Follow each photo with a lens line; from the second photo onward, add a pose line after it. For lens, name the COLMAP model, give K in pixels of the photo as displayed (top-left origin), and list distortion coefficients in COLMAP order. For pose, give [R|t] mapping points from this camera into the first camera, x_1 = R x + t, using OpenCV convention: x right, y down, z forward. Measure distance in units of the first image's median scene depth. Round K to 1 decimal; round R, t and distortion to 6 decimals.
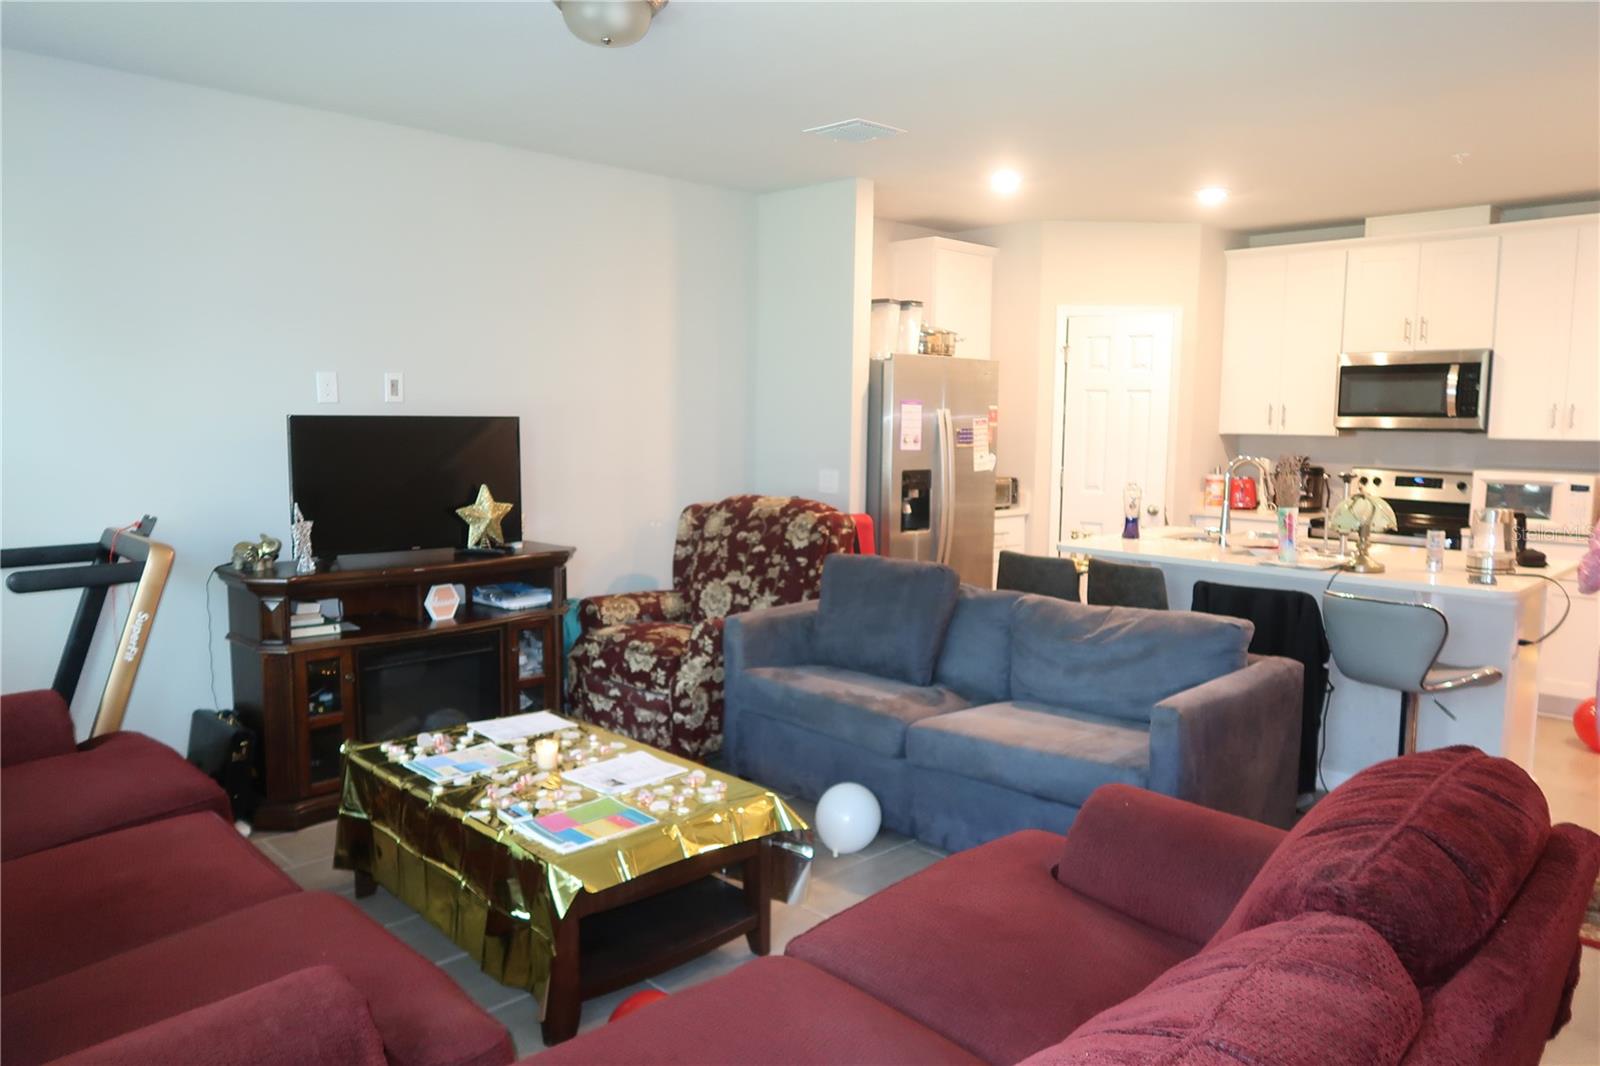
lens RADIAL K [[1105.5, 0, 800.5], [0, 1105.5, 532.2], [0, 0, 1]] dist [-0.028205, 0.013059]
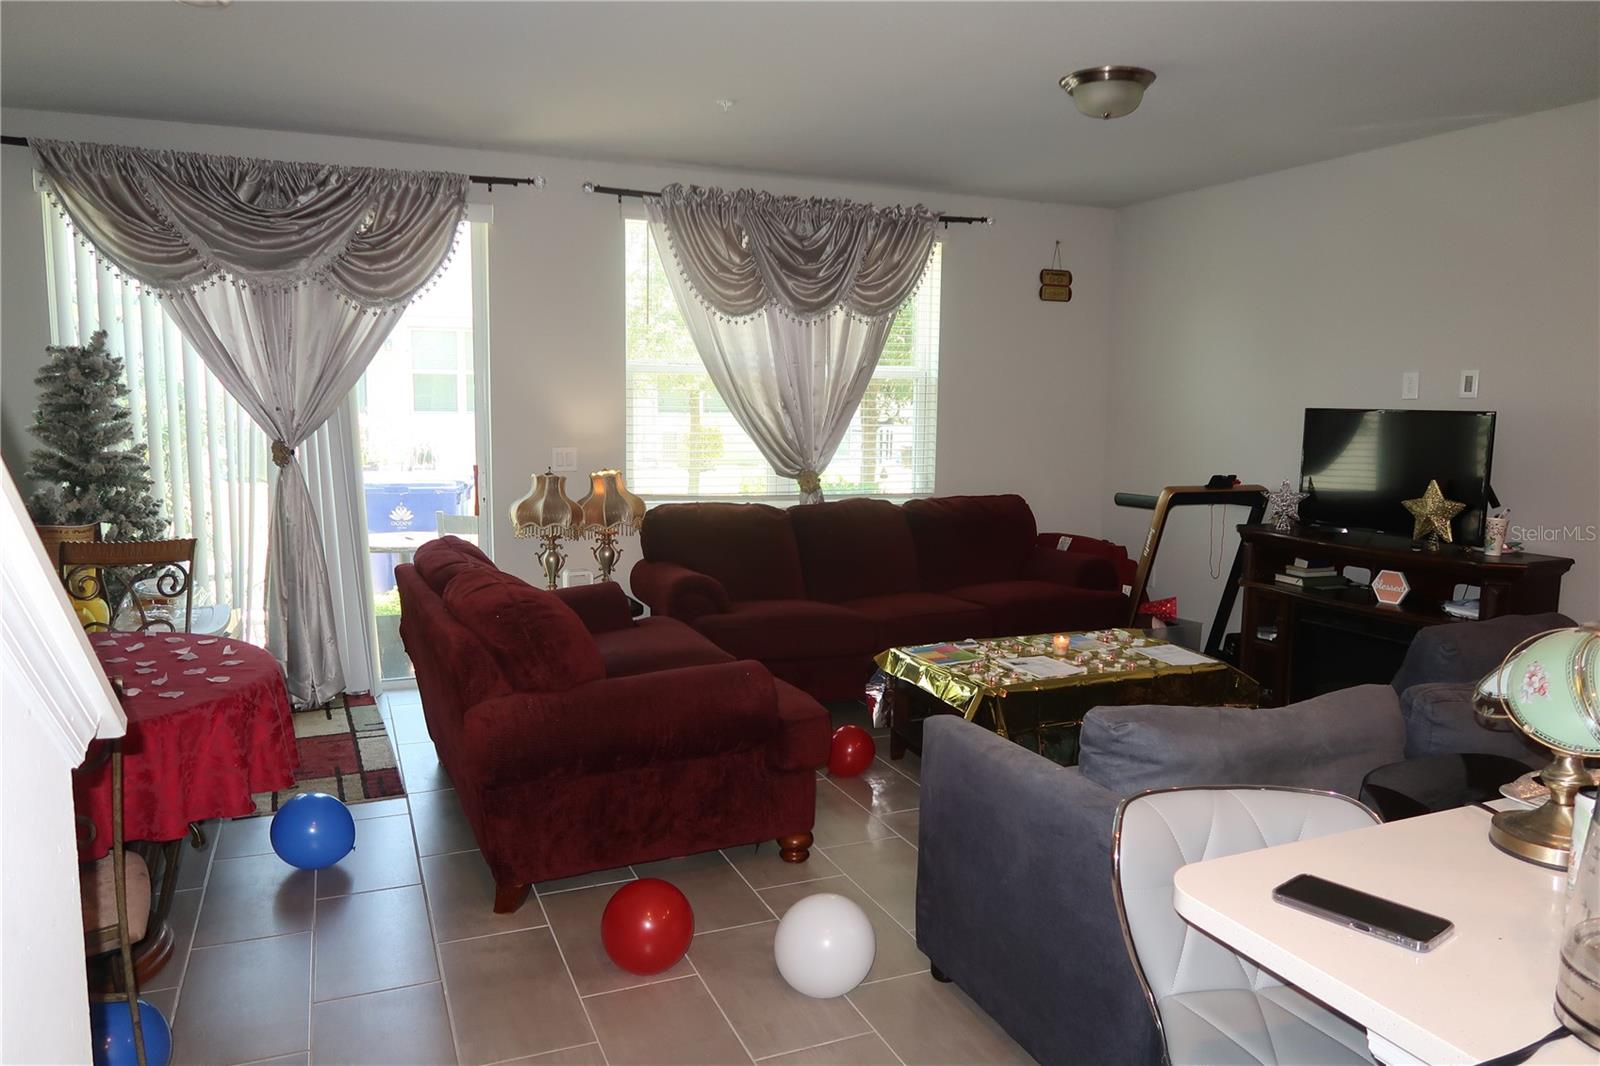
lens RADIAL K [[1105.5, 0, 800.3], [0, 1105.5, 533.2], [0, 0, 1]] dist [-0.028205, 0.013059]
pose [[-0.367209, 0.094114, -0.925365, 0.840527], [-0.113566, 0.982888, 0.145030, -0.074462], [0.923179, 0.158346, -0.350238, 0.828504]]
